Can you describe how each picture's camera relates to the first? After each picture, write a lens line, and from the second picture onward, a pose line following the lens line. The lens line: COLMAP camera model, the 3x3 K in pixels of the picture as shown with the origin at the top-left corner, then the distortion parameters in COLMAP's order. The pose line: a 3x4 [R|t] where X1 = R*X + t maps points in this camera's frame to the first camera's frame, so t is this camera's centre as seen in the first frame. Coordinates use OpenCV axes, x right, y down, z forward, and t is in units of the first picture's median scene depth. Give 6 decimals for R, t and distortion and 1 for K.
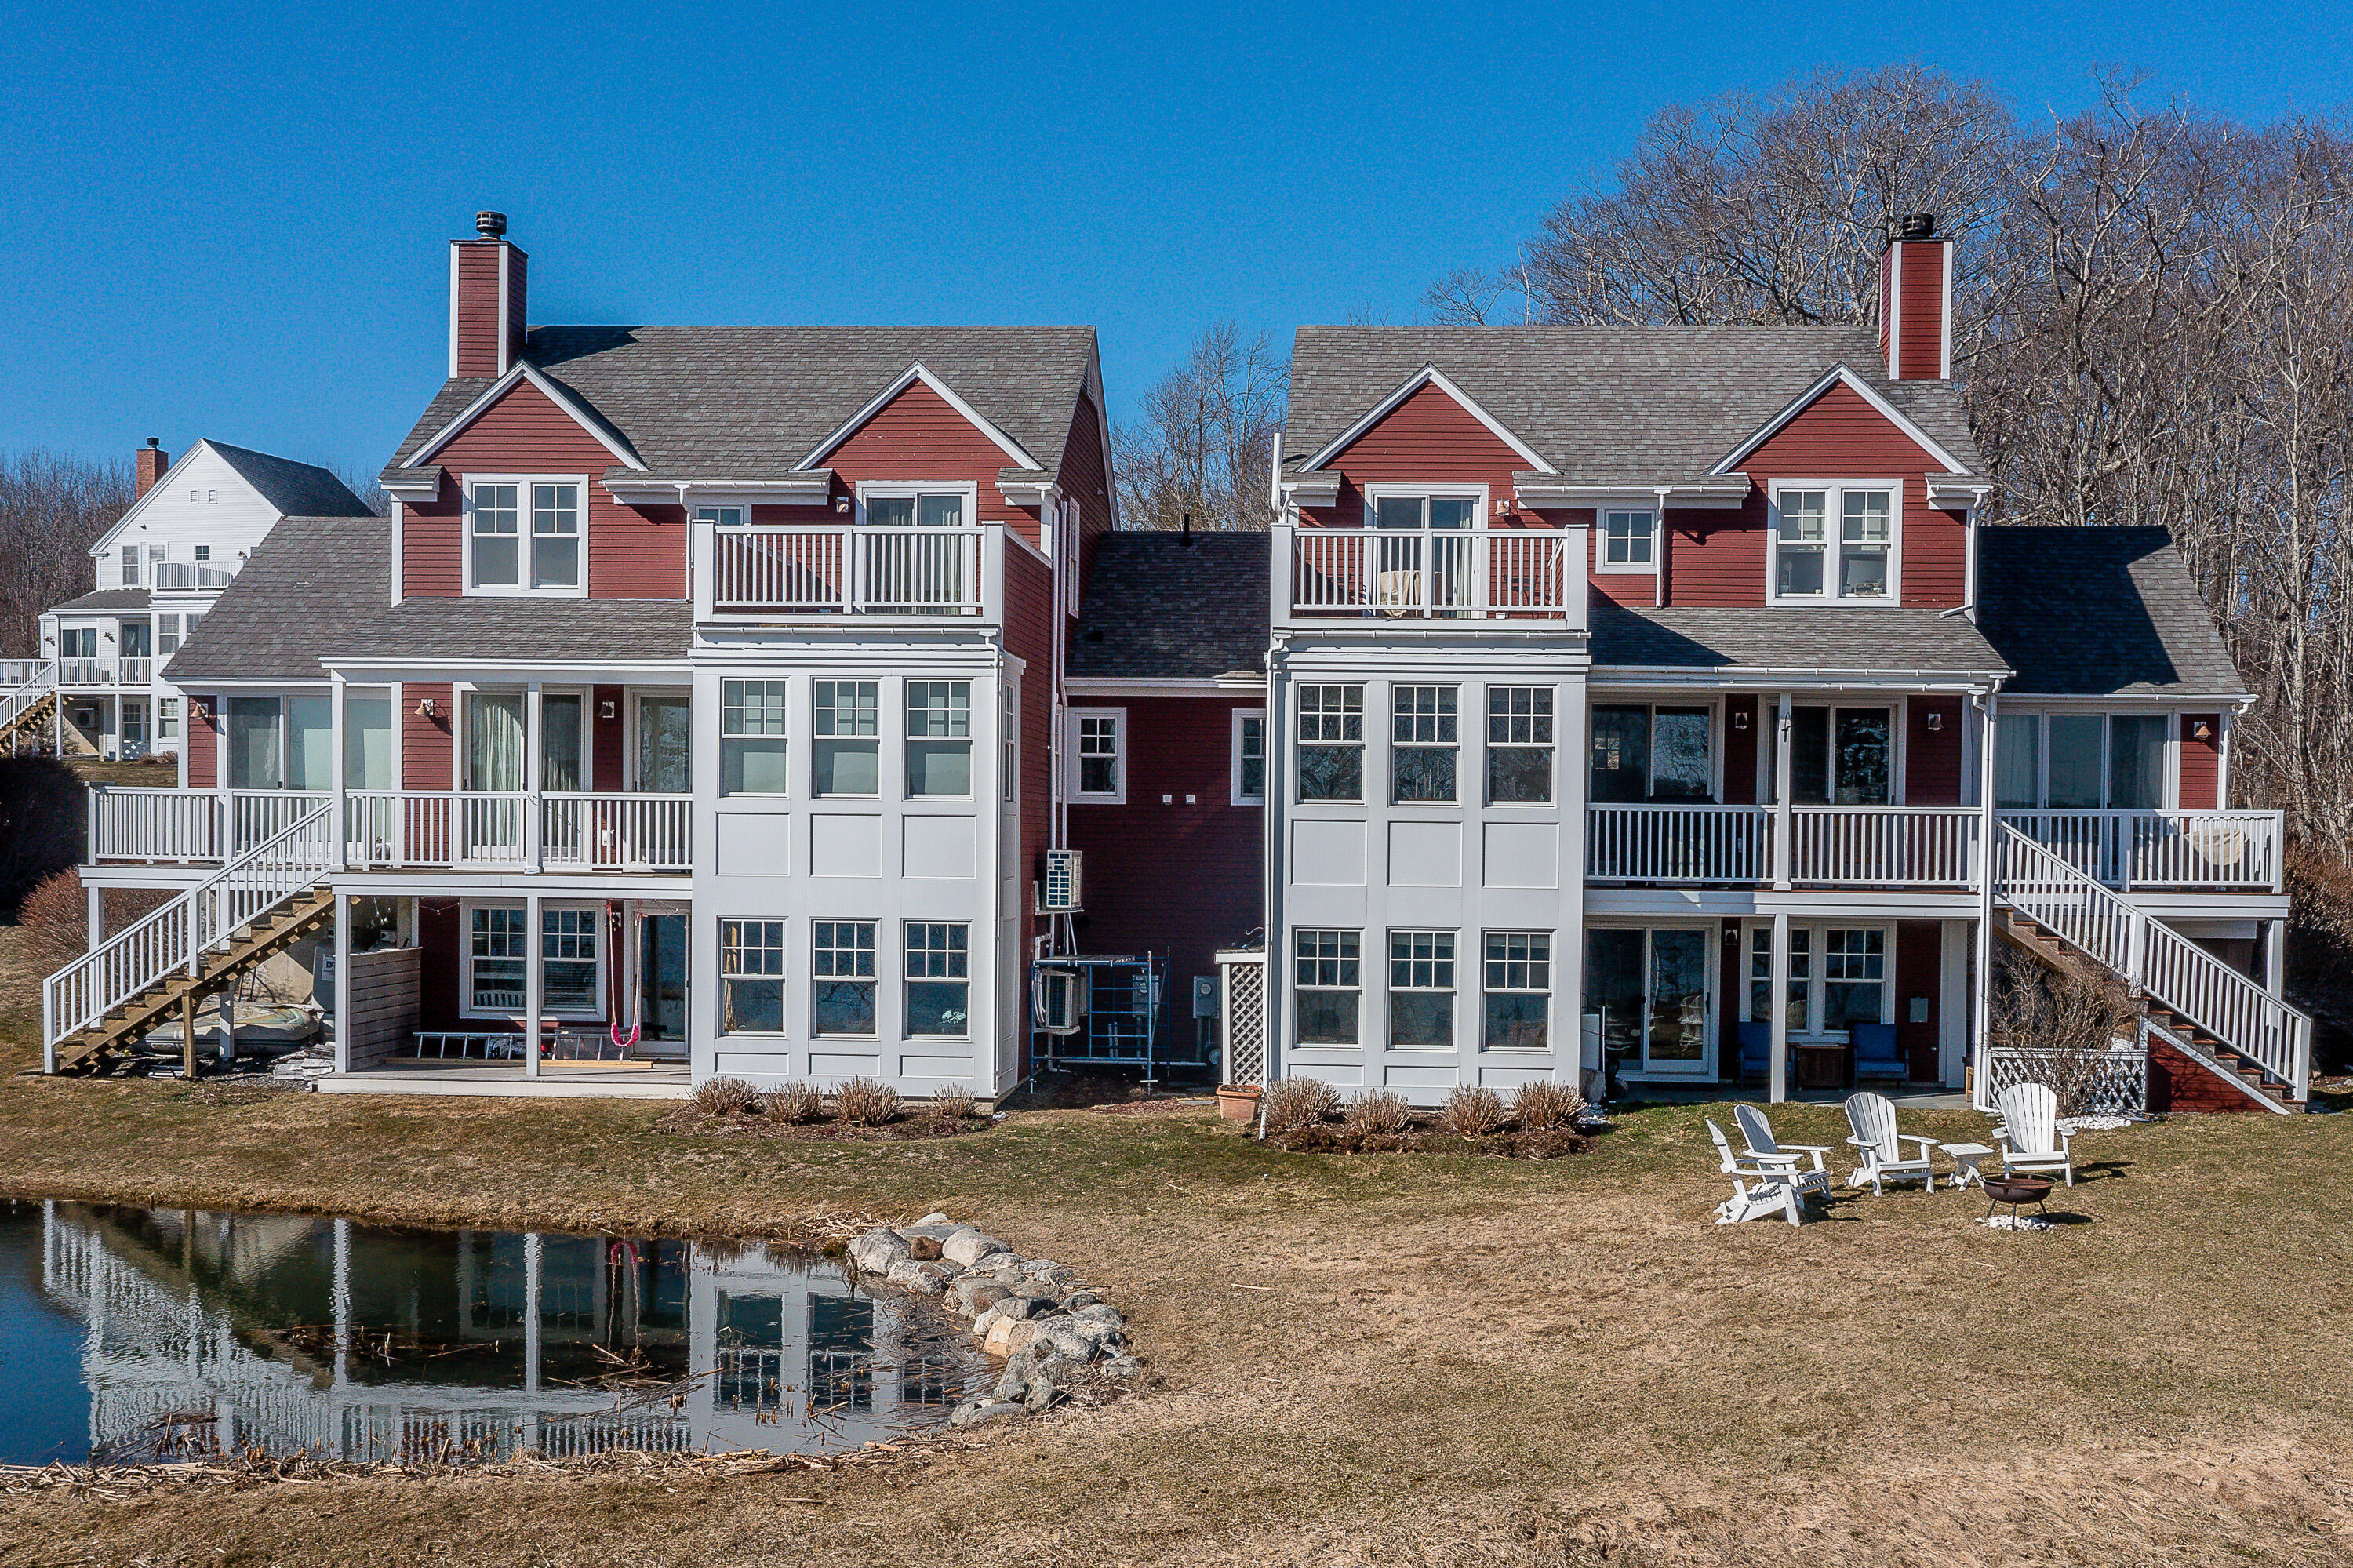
lens RADIAL K [[2384.5, 0, 1251.3], [0, 2384.5, 919.8], [0, 0, 1]] dist [-0.017407, 0.012765]
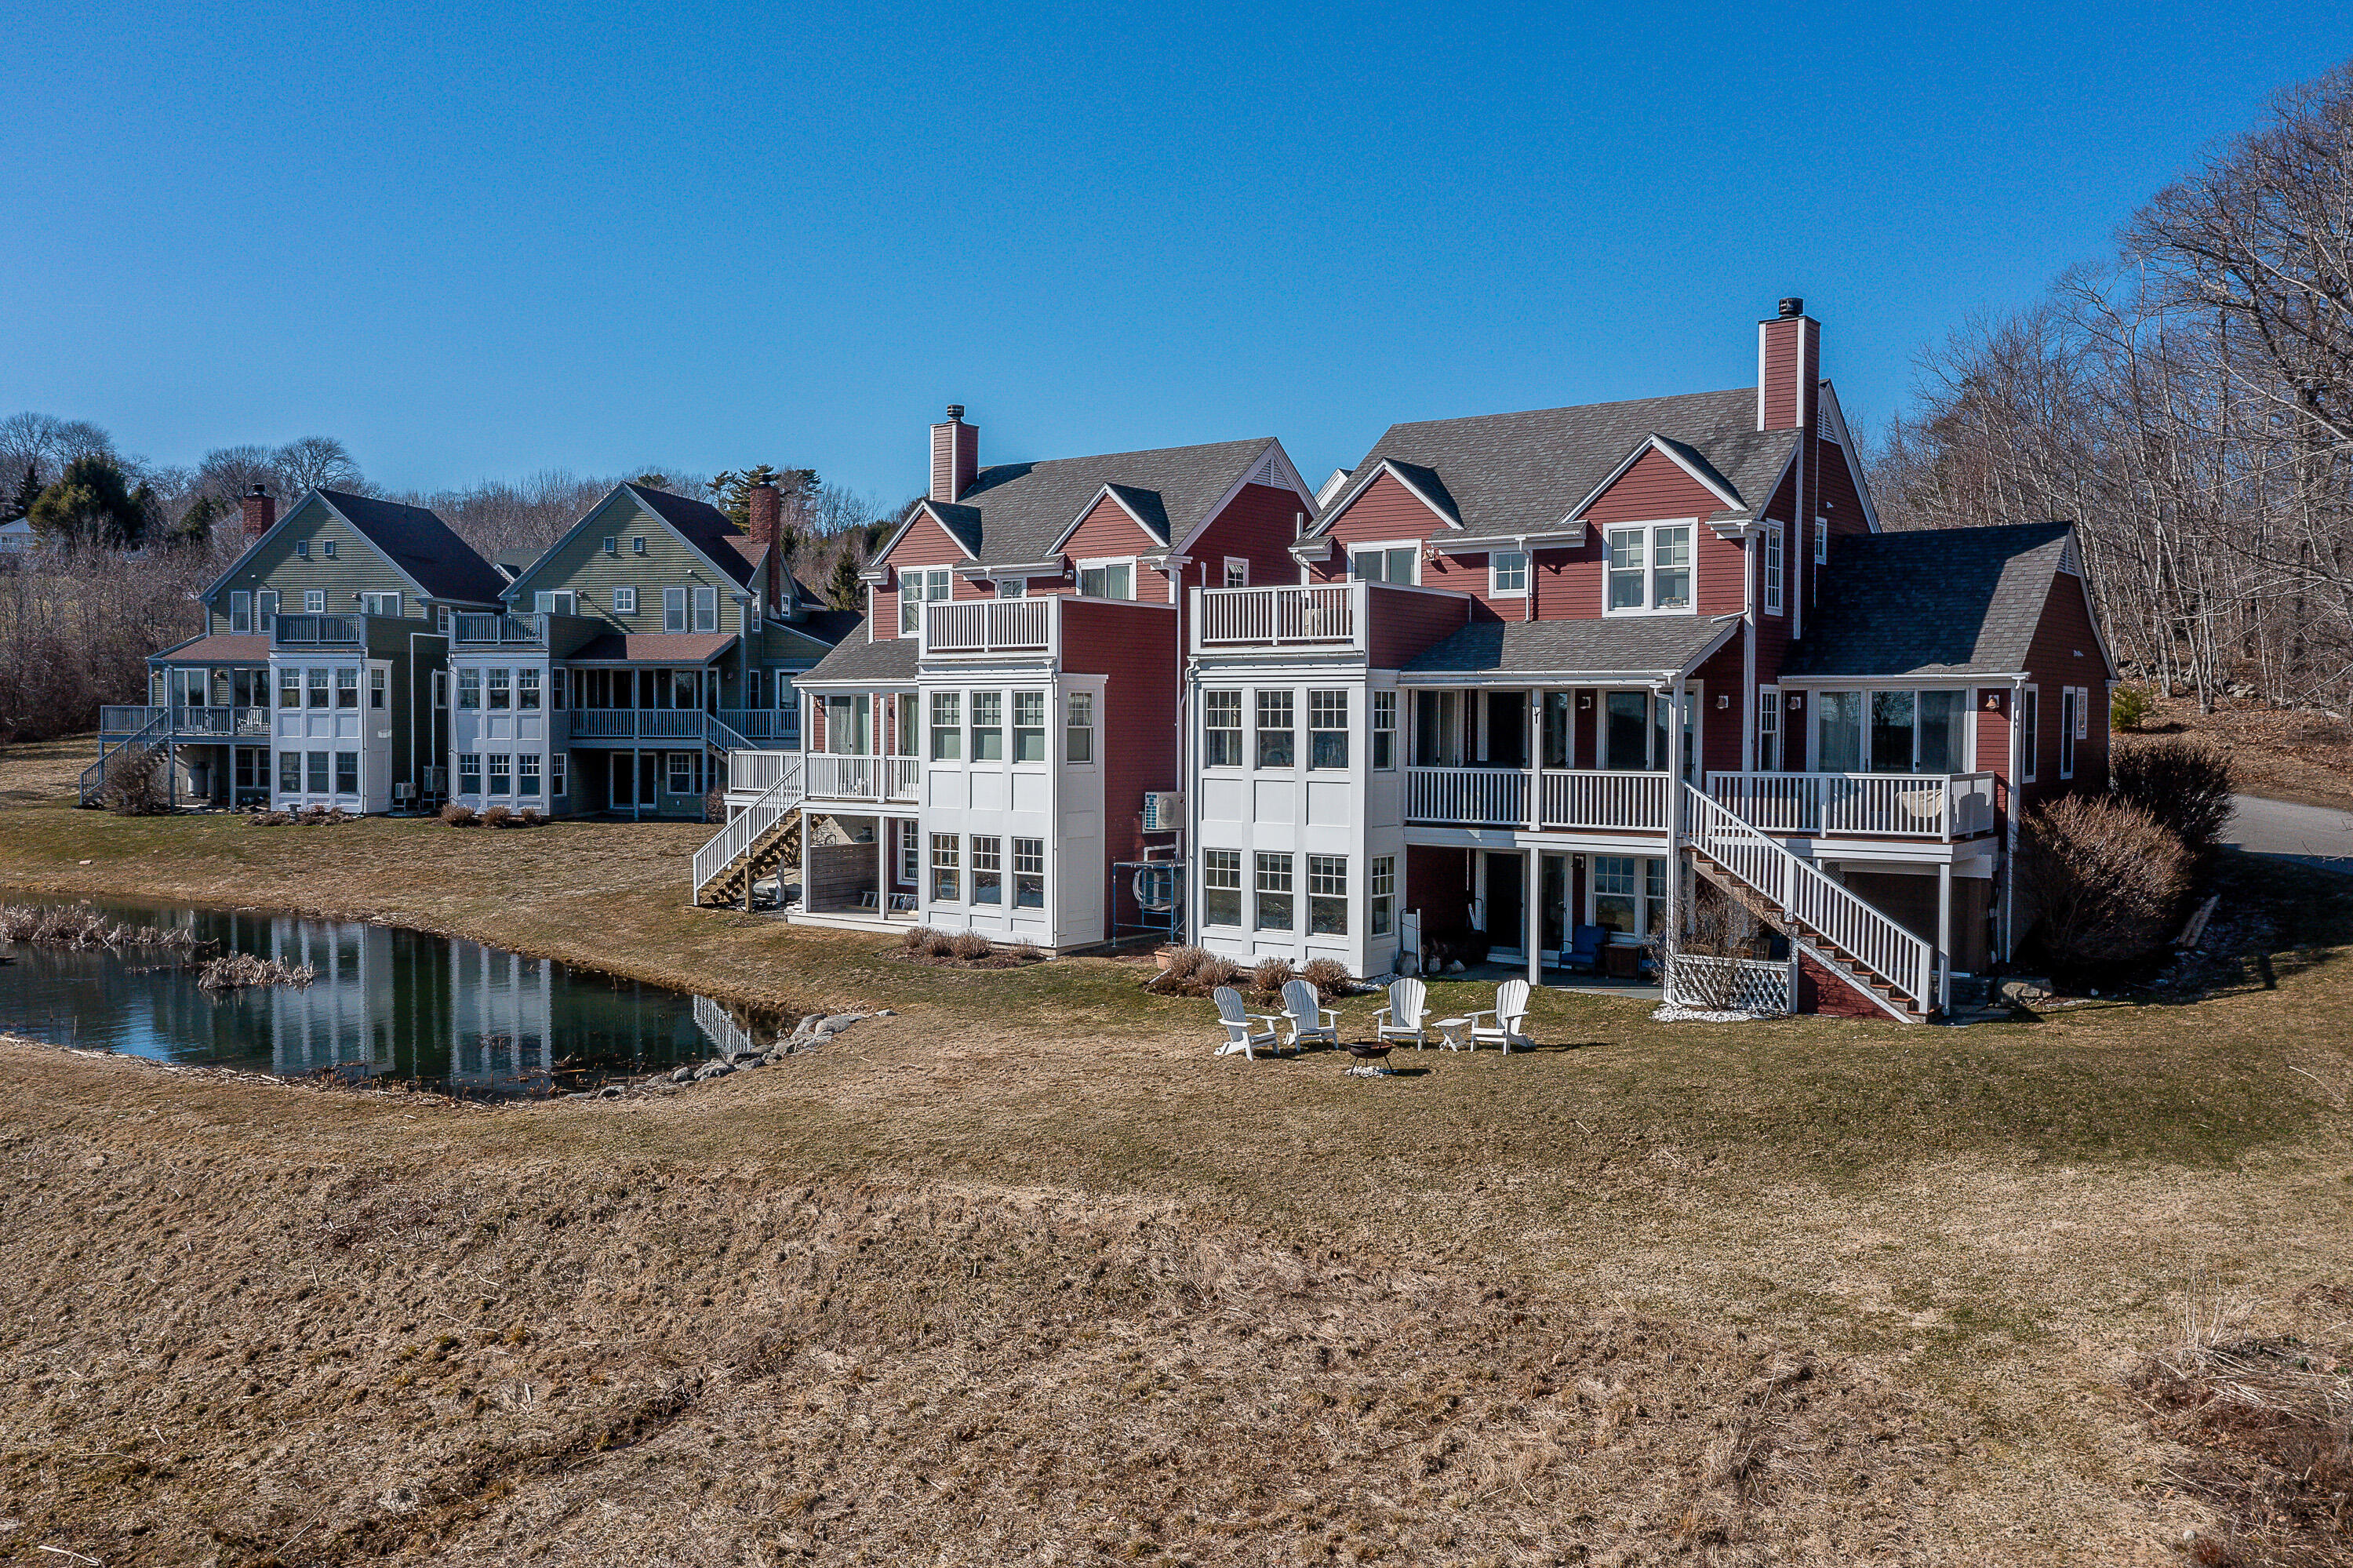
lens RADIAL K [[1901.0, 0, 1149.9], [0, 1901.0, 790.4], [0, 0, 1]] dist [-0.002353, 0.010621]
pose [[0.826454, 0.012457, -0.562866, 0.655804], [-0.013695, 0.999904, 0.002021, -0.034952], [0.562838, 0.006038, 0.826545, -0.034348]]
